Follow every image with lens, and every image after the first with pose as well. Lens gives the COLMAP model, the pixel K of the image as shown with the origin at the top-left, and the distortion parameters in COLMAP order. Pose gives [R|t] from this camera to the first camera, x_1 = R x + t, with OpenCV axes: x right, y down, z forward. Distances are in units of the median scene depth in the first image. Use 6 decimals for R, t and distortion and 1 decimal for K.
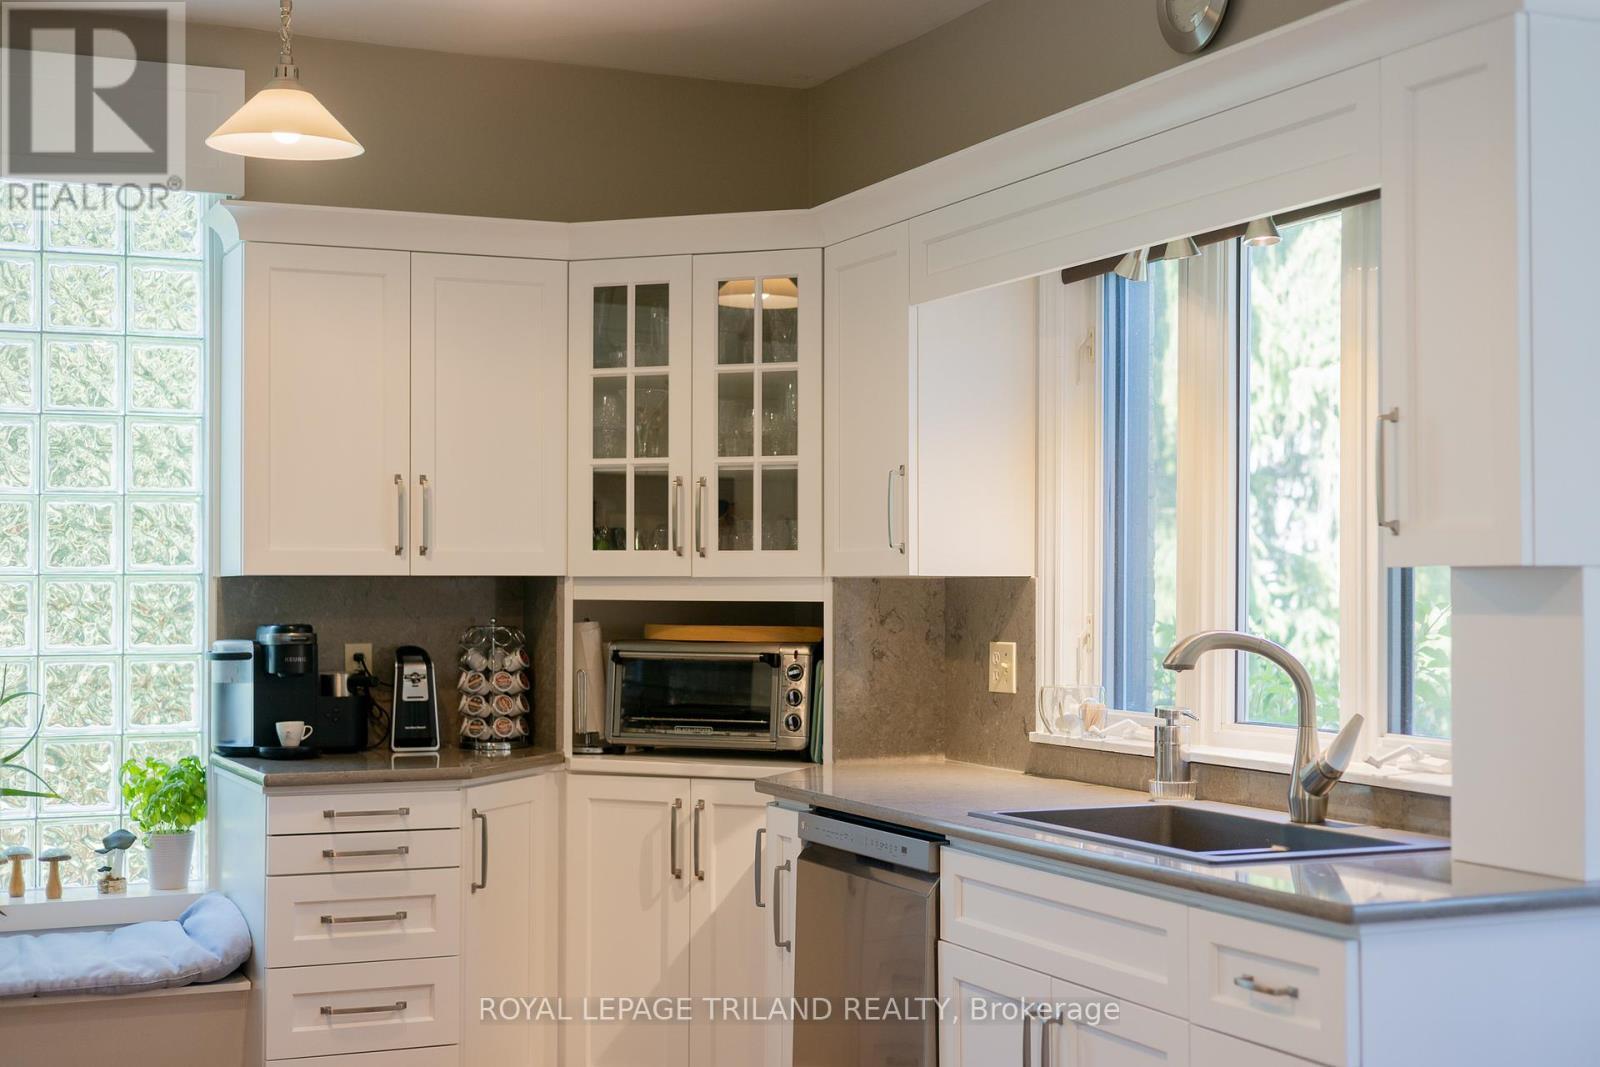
lens RADIAL K [[2216.8, 0, 800.0], [0, 2216.8, 533.5], [0, 0, 1]] dist [-0.005458, -0.005721]
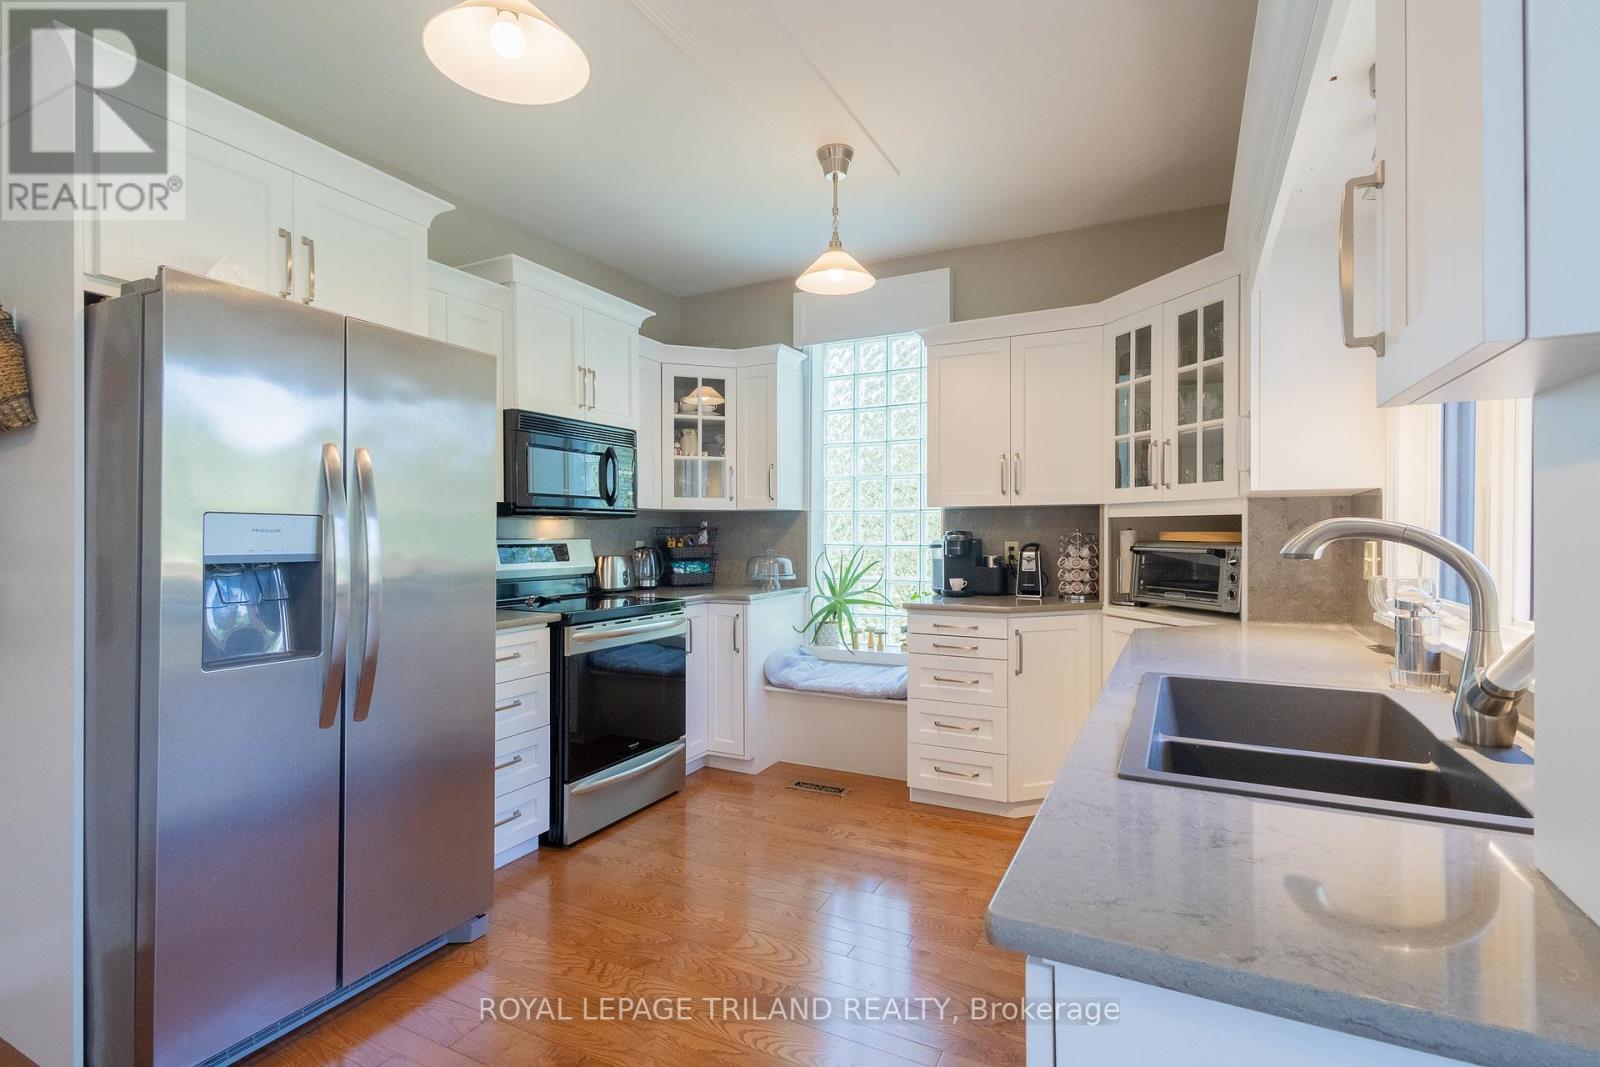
lens RADIAL K [[735.0, 0, 800.0], [0, 735.0, 533.5], [0, 0, 1]] dist [0.000672, 0.000131]
pose [[0.636126, -0.000753, -0.771585, 0.199140], [0.019766, 0.999687, 0.015320, 0.029605], [0.771332, -0.024996, 0.635942, 0.450385]]
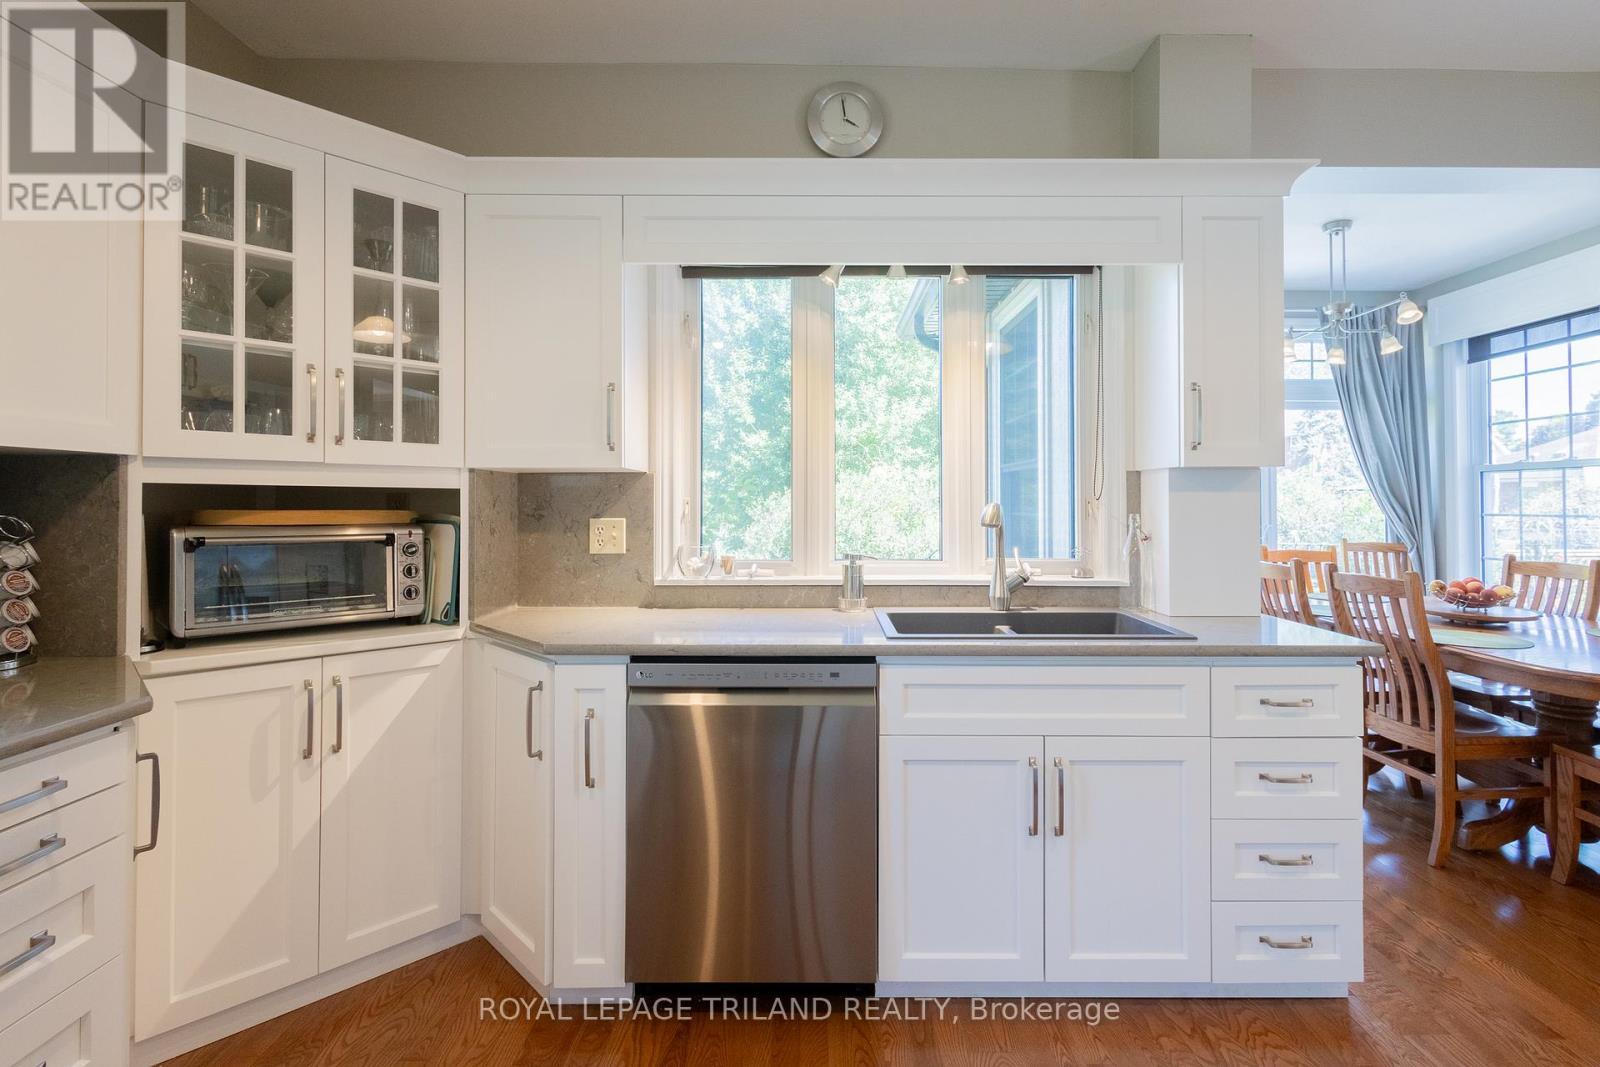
lens RADIAL K [[736.8, 0, 816.2], [0, 736.8, 495.3], [0, 0, 1]] dist [-0.000390, -0.000144]
pose [[0.399423, 0.009983, 0.916713, -0.273065], [-0.021681, 0.999764, -0.001441, 0.030291], [-0.916511, -0.019300, 0.399545, 0.652266]]
